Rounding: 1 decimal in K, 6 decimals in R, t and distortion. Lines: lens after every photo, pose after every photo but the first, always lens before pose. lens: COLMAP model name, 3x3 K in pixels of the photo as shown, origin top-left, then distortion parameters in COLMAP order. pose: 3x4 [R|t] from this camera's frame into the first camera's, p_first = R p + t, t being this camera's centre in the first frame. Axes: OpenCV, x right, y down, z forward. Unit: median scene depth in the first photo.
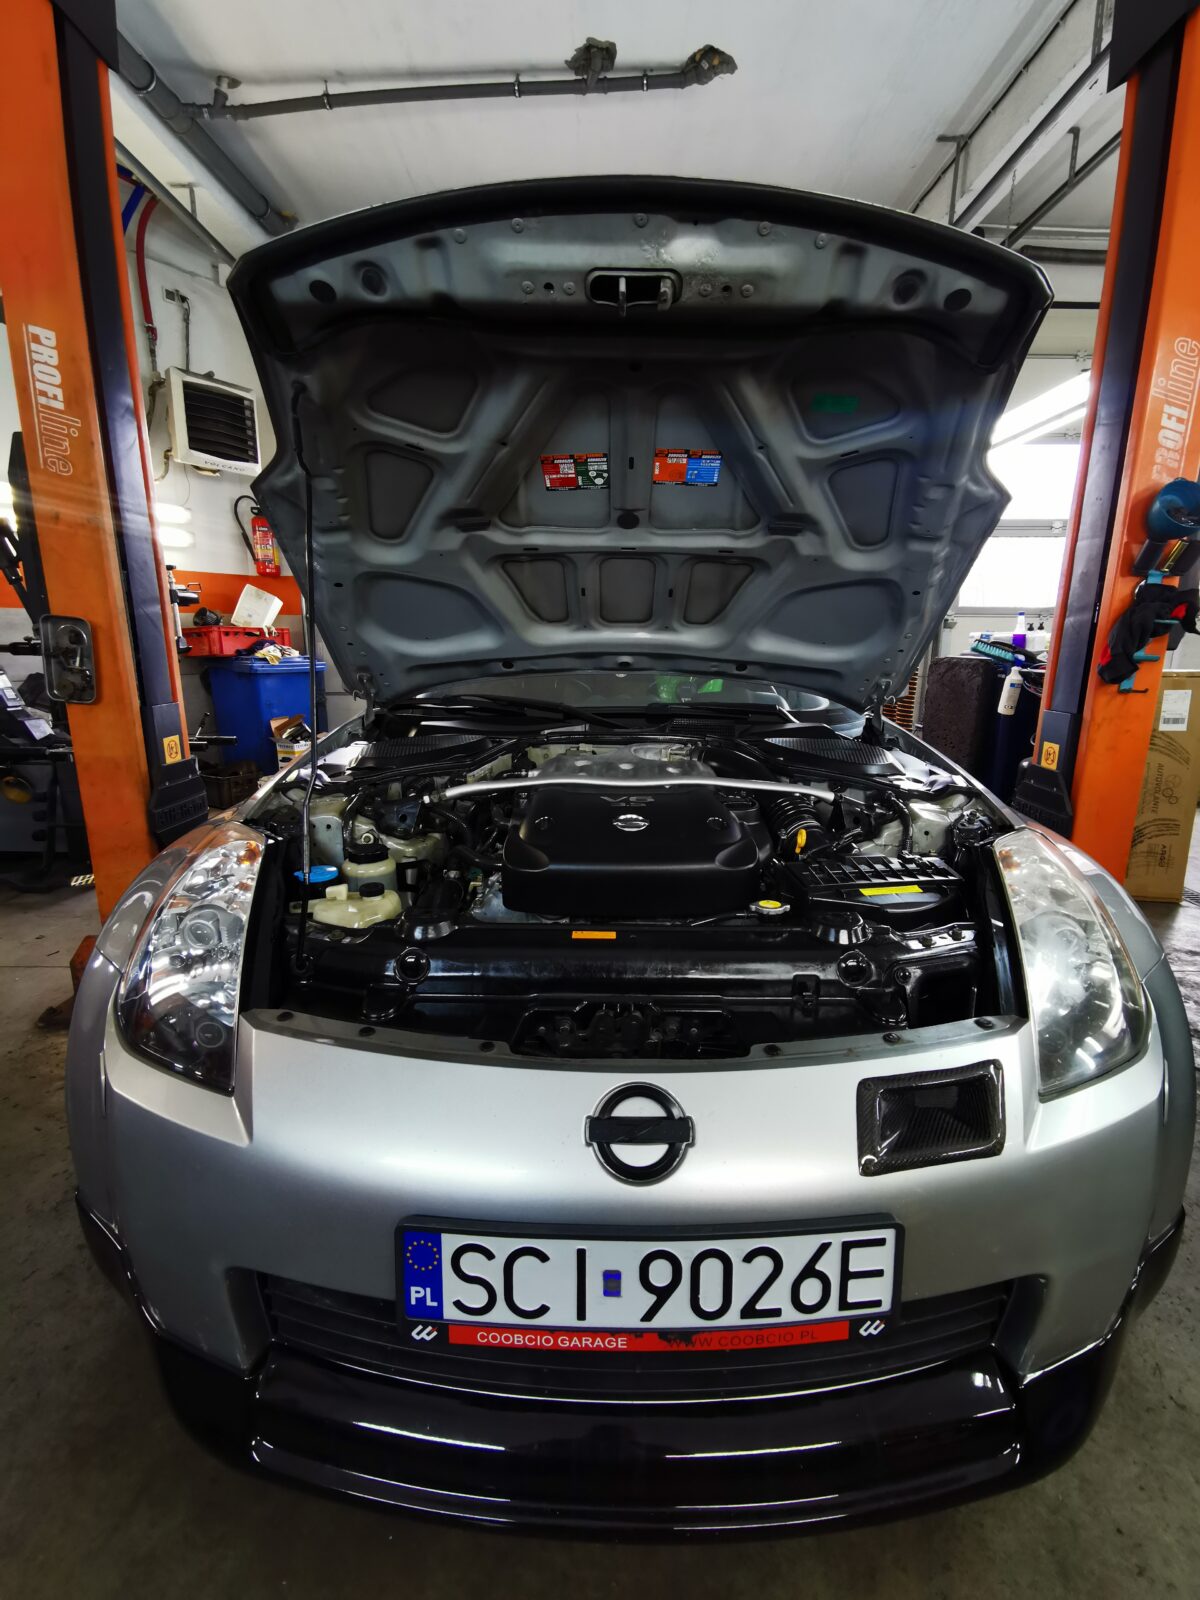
lens RADIAL K [[747.8, 0, 608.1], [0, 747.8, 795.9], [0, 0, 1]] dist [0.022260, 0.000311]
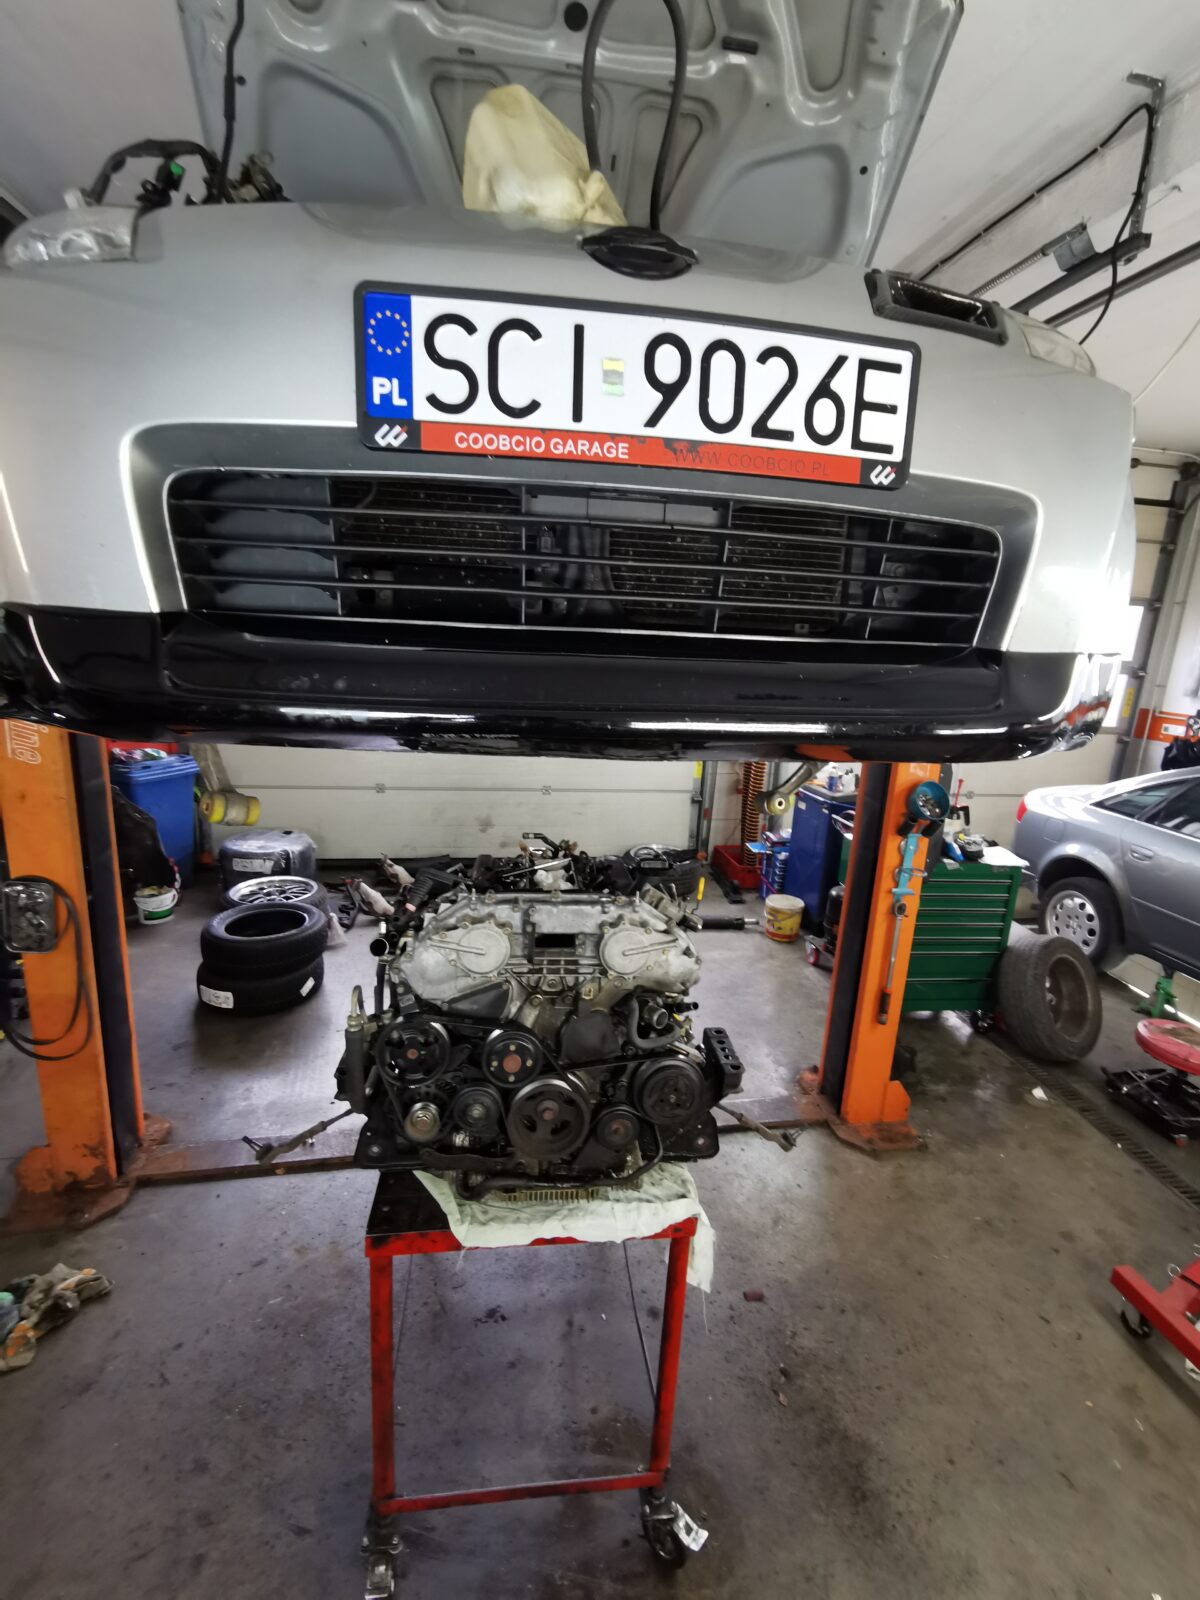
lens RADIAL K [[735.3, 0, 610.5], [0, 735.3, 799.3], [0, 0, 1]] dist [0.009544, 0.000054]
pose [[0.989116, 0.003566, 0.147093, -0.119183], [-0.007331, 0.999659, 0.025062, 1.090727], [-0.146954, -0.025867, 0.988805, 0.136953]]
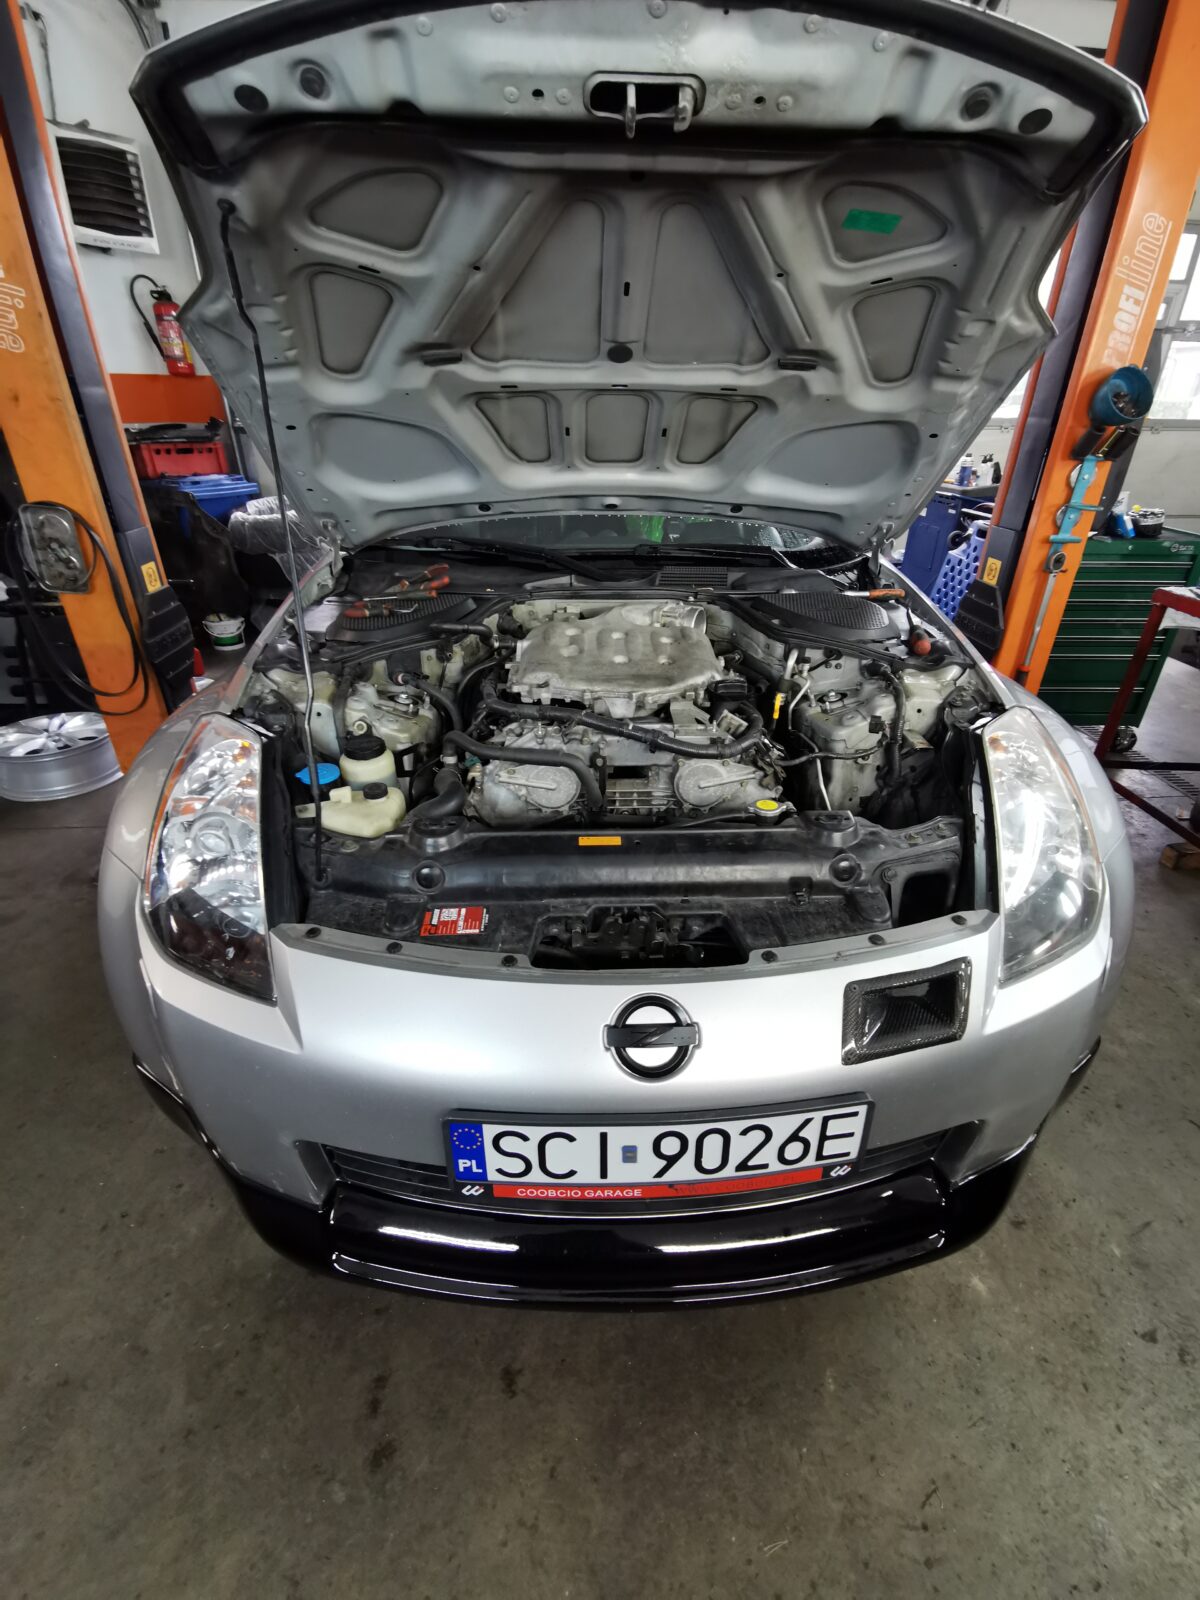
lens RADIAL K [[745.9, 0, 608.2], [0, 745.9, 806.3], [0, 0, 1]] dist [0.030539, -0.015141]
pose [[0.999135, -0.021514, 0.035579, -0.057219], [0.010540, 0.958822, 0.283811, -0.209823], [-0.040220, -0.283191, 0.958220, 0.023021]]
